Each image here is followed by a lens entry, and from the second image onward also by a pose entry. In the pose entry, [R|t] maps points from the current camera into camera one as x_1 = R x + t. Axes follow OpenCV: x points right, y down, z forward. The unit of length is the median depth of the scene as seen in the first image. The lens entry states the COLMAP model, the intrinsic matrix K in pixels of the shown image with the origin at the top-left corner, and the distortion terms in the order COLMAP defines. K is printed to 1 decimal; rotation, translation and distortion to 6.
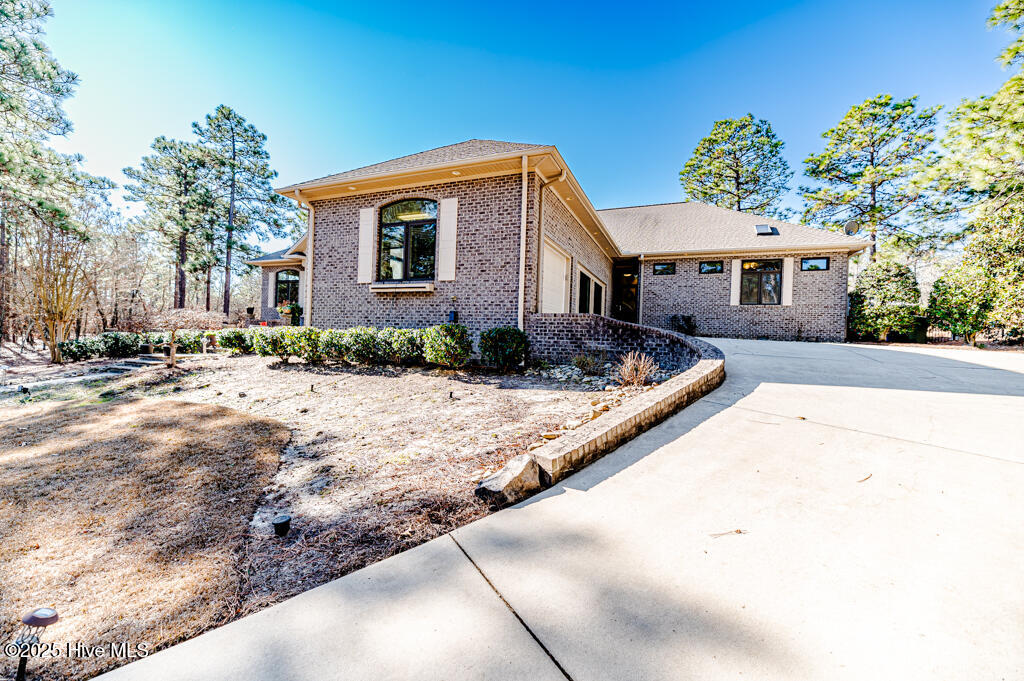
lens RADIAL K [[404.8, 0, 510.0], [0, 404.8, 345.2], [0, 0, 1]] dist [0.021024, -0.005452]
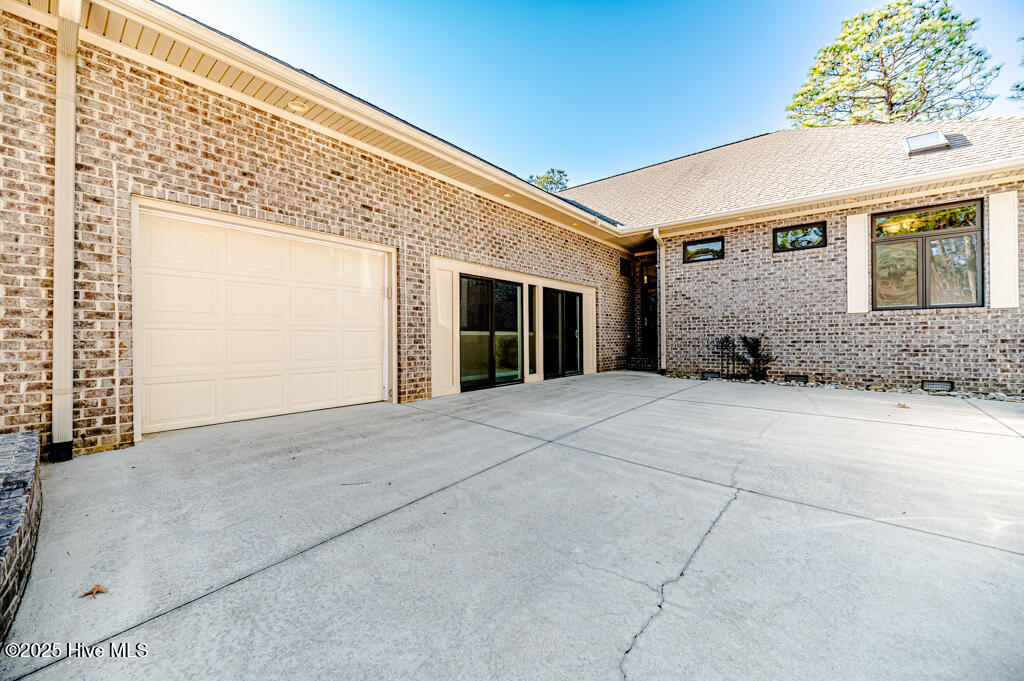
lens RADIAL K [[404.8, 0, 511.6], [0, 404.8, 338.4], [0, 0, 1]] dist [0.021024, -0.005452]
pose [[0.960827, -0.045896, -0.273322, 0.300768], [0.040916, 0.998877, -0.023897, -0.074274], [0.274112, 0.011778, 0.961626, 0.446376]]
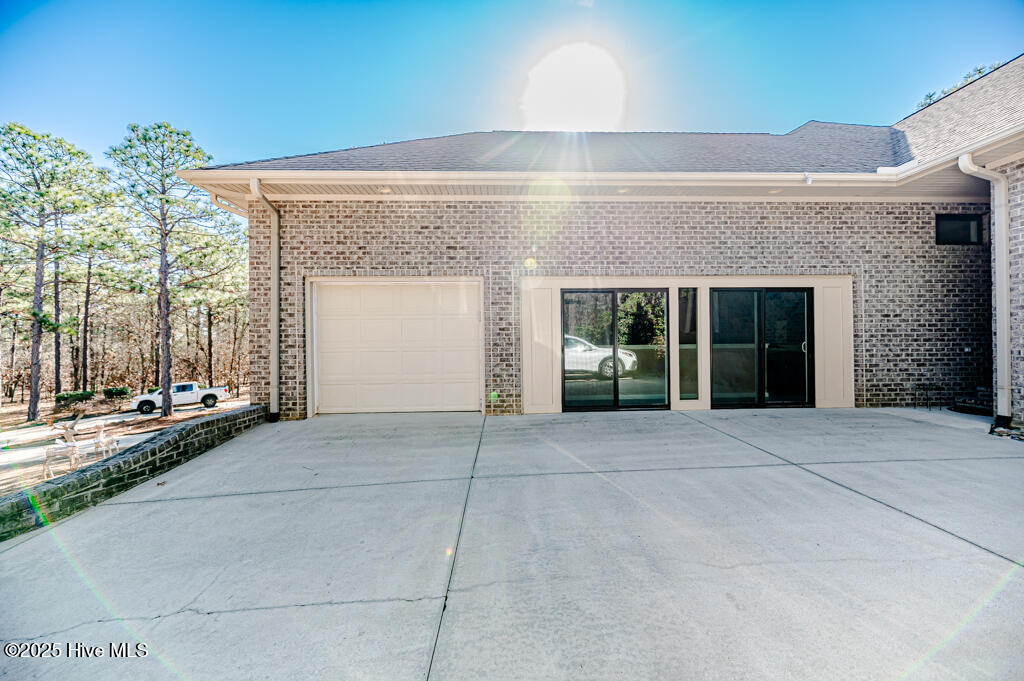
lens RADIAL K [[404.8, 0, 514.1], [0, 404.8, 346.6], [0, 0, 1]] dist [0.021024, -0.005452]
pose [[0.432833, -0.033882, -0.900837, 0.473102], [0.014535, 0.999426, -0.030607, -0.084092], [0.901357, 0.000154, 0.433077, 0.608216]]
